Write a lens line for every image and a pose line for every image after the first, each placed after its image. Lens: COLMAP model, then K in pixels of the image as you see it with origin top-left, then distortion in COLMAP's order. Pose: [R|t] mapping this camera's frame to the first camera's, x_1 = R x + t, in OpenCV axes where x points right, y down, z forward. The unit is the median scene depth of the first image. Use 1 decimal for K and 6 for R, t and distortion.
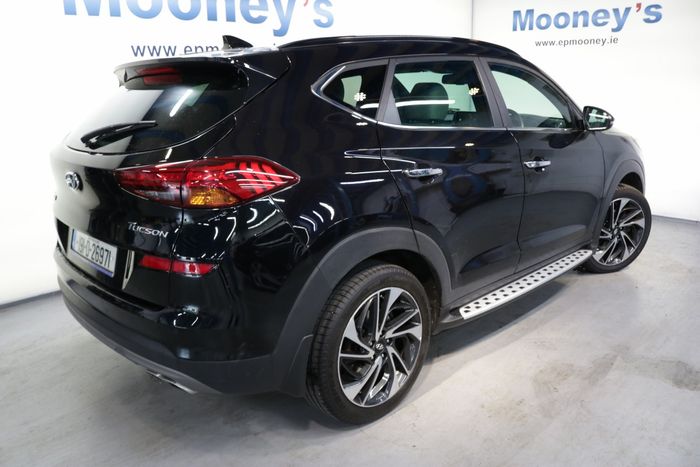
lens RADIAL K [[566.4, 0, 350.0], [0, 566.4, 233.5], [0, 0, 1]] dist [-0.158253, 0.133264]
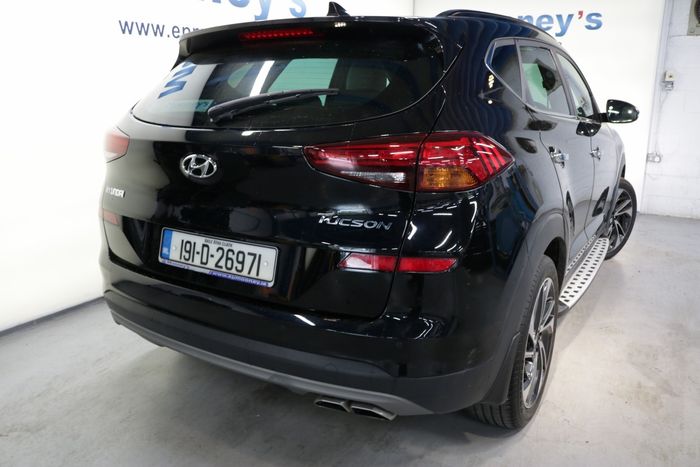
lens RADIAL K [[566.4, 0, 350.0], [0, 566.4, 233.5], [0, 0, 1]] dist [-0.158253, 0.133264]
pose [[0.966126, -0.042520, 0.254543, -0.278930], [0.046487, 0.998873, -0.009587, 0.008532], [-0.253848, 0.021095, 0.967014, 0.104670]]
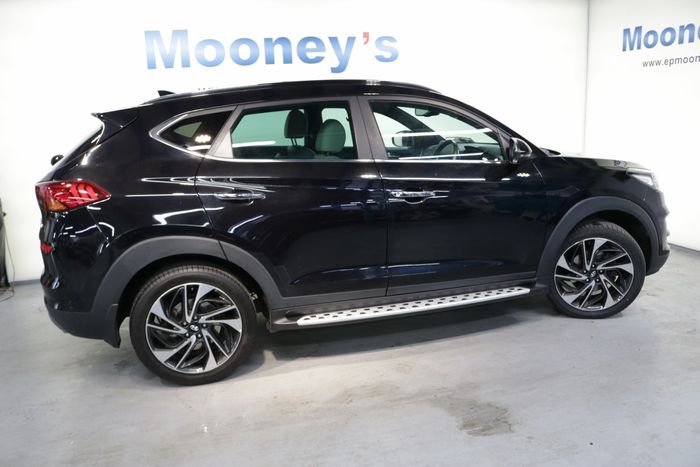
lens RADIAL K [[566.4, 0, 350.0], [0, 566.4, 233.5], [0, 0, 1]] dist [-0.158253, 0.133264]
pose [[0.884817, 0.085817, -0.457967, 0.549394], [-0.098796, 0.995098, -0.004412, -0.027222], [0.455344, 0.049149, 0.888958, 0.002476]]
